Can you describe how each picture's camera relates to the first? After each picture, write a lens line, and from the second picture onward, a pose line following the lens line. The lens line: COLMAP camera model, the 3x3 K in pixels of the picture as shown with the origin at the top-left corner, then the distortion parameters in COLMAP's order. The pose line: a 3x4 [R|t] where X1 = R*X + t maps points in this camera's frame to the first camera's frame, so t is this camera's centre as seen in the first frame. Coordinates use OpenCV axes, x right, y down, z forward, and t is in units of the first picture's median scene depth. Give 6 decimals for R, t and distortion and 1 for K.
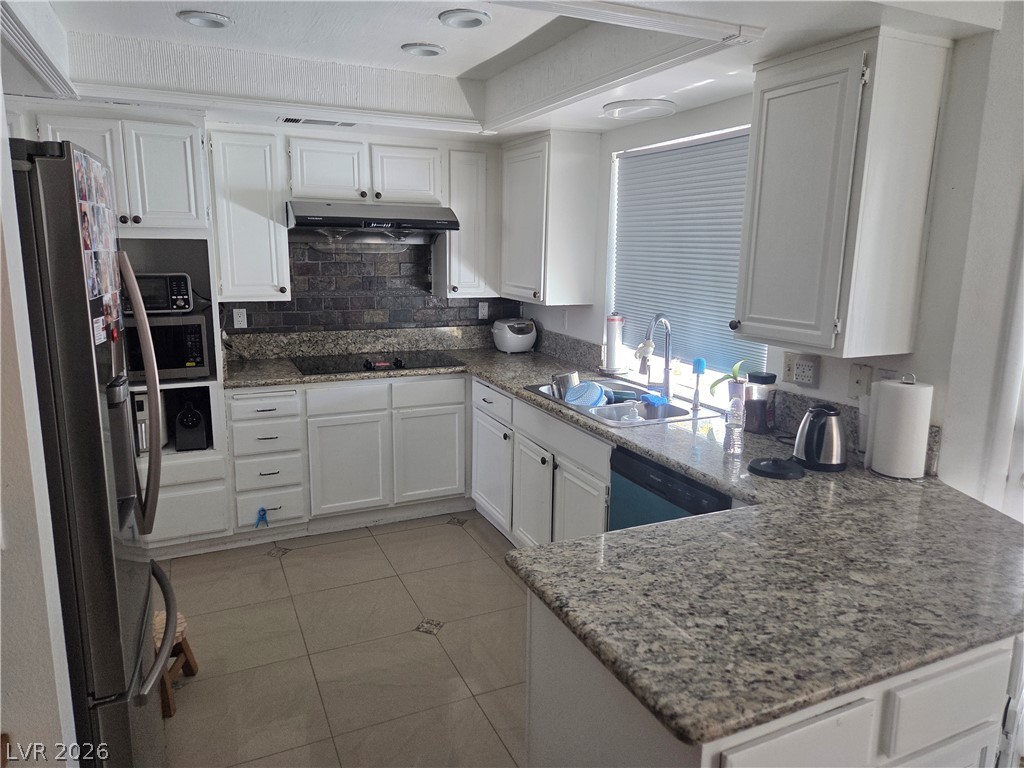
lens RADIAL K [[688.3, 0, 510.6], [0, 688.3, 375.7], [0, 0, 1]] dist [0.059302, -0.045667]
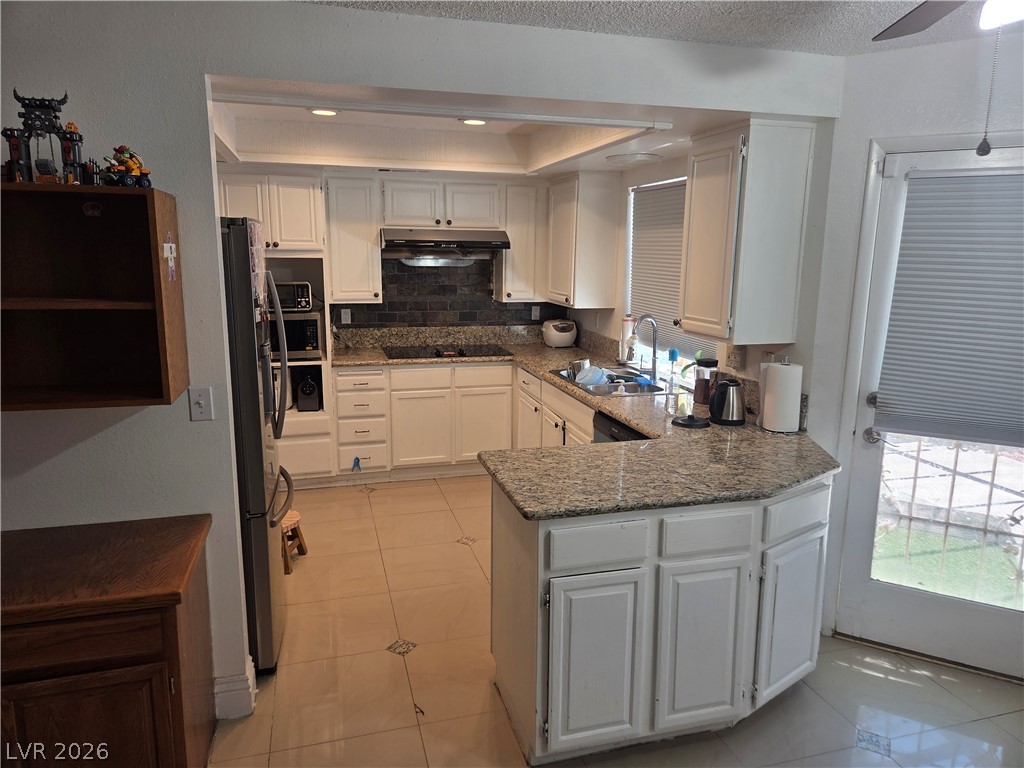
lens RADIAL K [[688.3, 0, 510.1], [0, 688.3, 381.9], [0, 0, 1]] dist [0.059302, -0.045667]
pose [[0.987173, 0.026769, -0.157394, 0.165215], [-0.026918, 0.999637, 0.001186, 0.041186], [0.157369, 0.003066, 0.987535, -0.319543]]
